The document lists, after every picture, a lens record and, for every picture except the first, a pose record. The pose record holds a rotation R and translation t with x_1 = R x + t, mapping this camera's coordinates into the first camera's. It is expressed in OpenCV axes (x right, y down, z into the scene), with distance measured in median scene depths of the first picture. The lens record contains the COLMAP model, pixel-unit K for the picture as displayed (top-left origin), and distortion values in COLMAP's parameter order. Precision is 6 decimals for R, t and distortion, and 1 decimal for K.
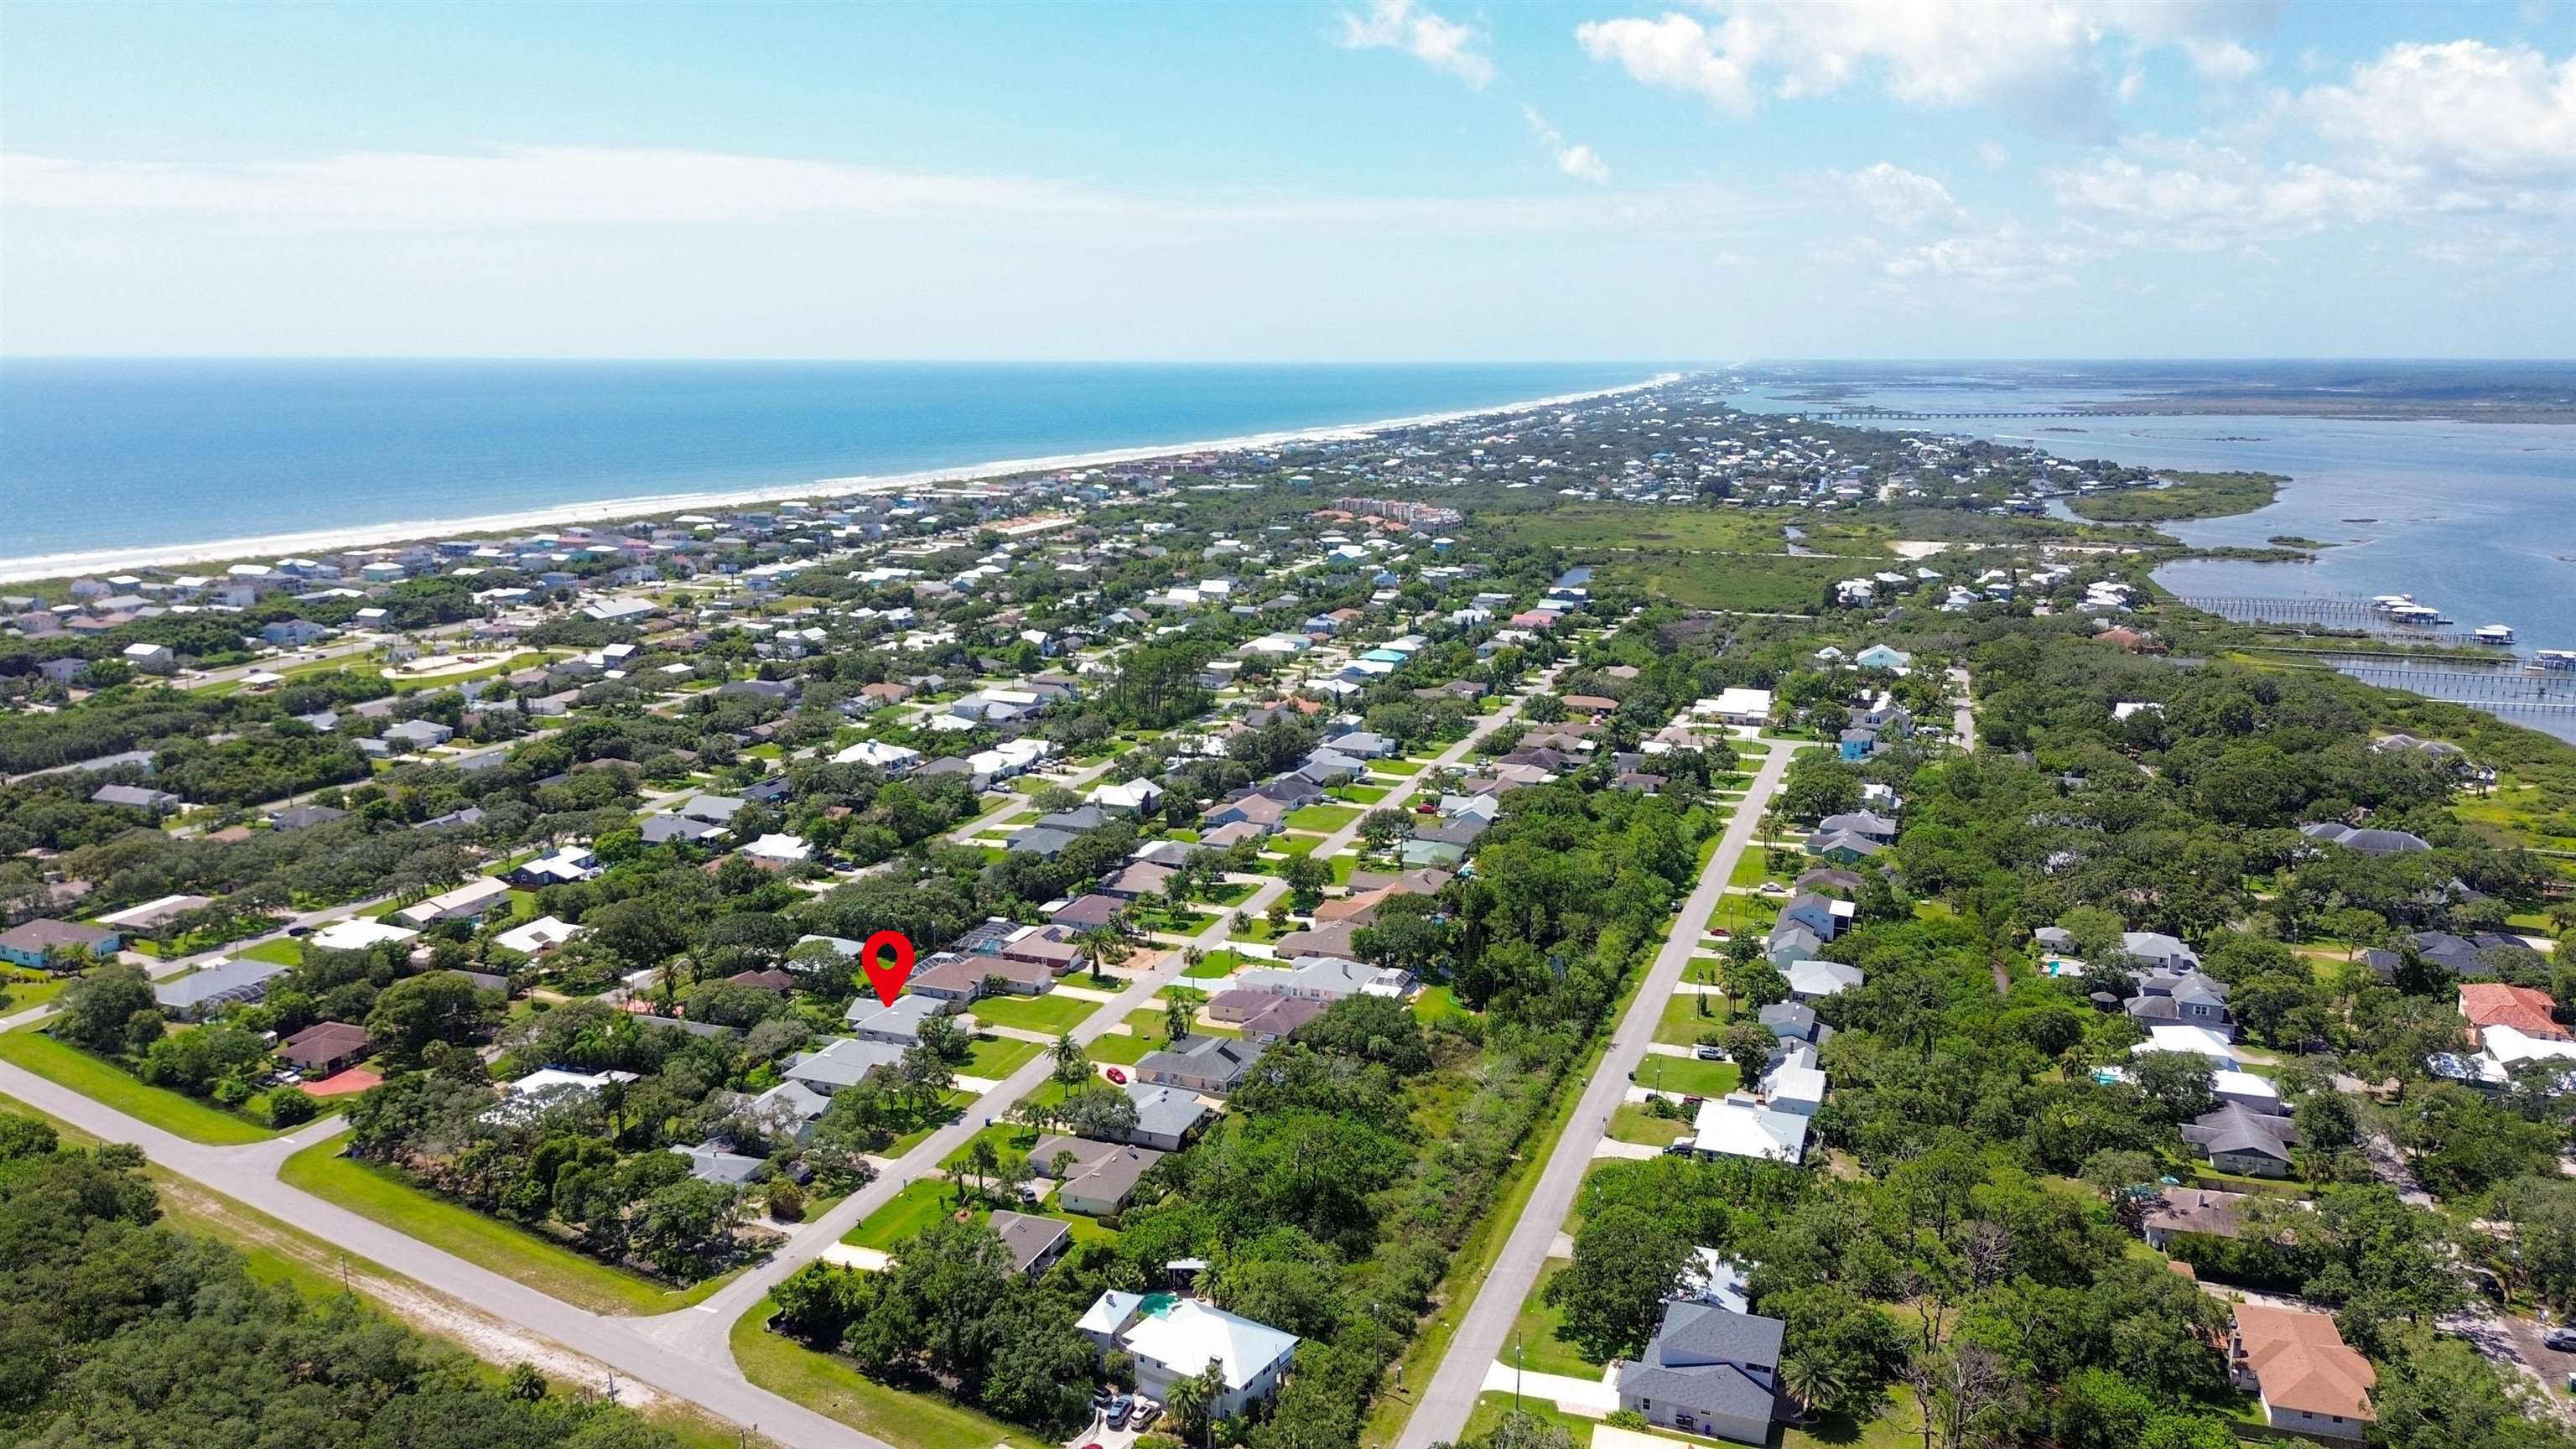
lens RADIAL K [[1750.5, 0, 1294.8], [0, 1750.5, 731.5], [0, 0, 1]] dist [0.043297, -0.025048]
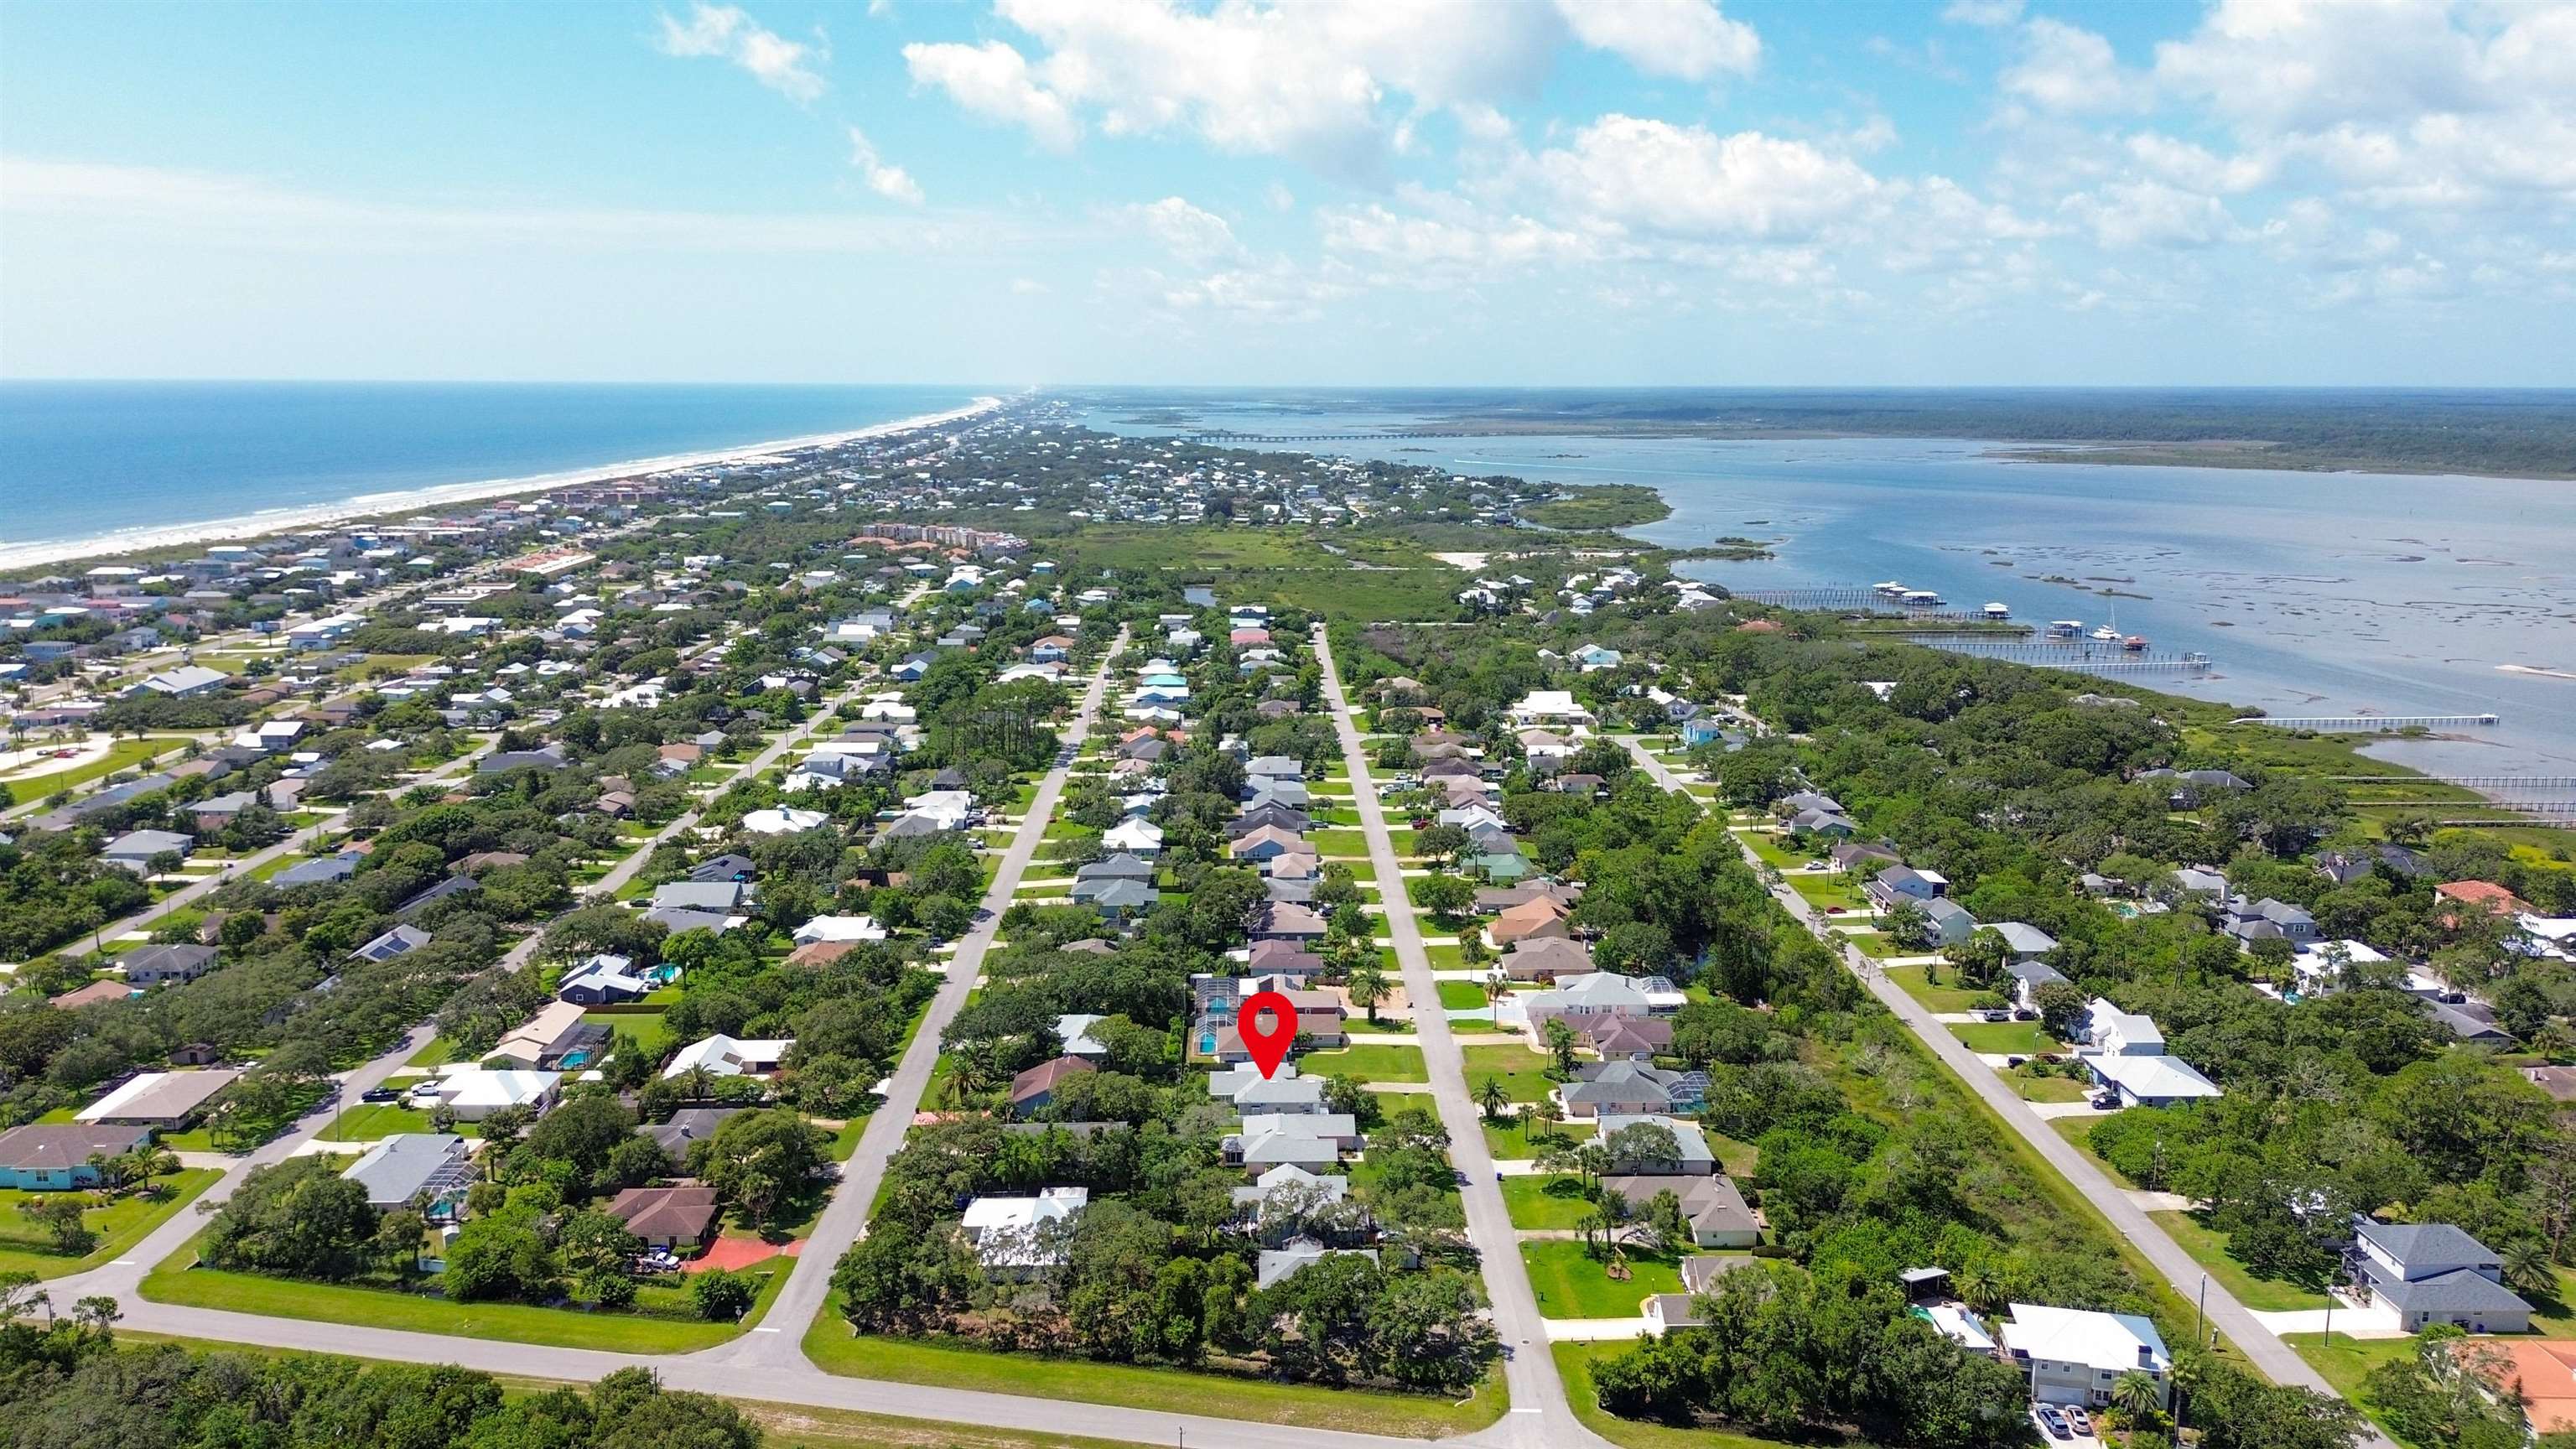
lens RADIAL K [[1750.5, 0, 1284.8], [0, 1750.5, 719.9], [0, 0, 1]] dist [0.043297, -0.025048]
pose [[0.933269, -0.066539, 0.352960, -0.419327], [0.073295, 0.997293, -0.005794, -0.019341], [-0.351619, 0.031278, 0.935620, 0.098435]]
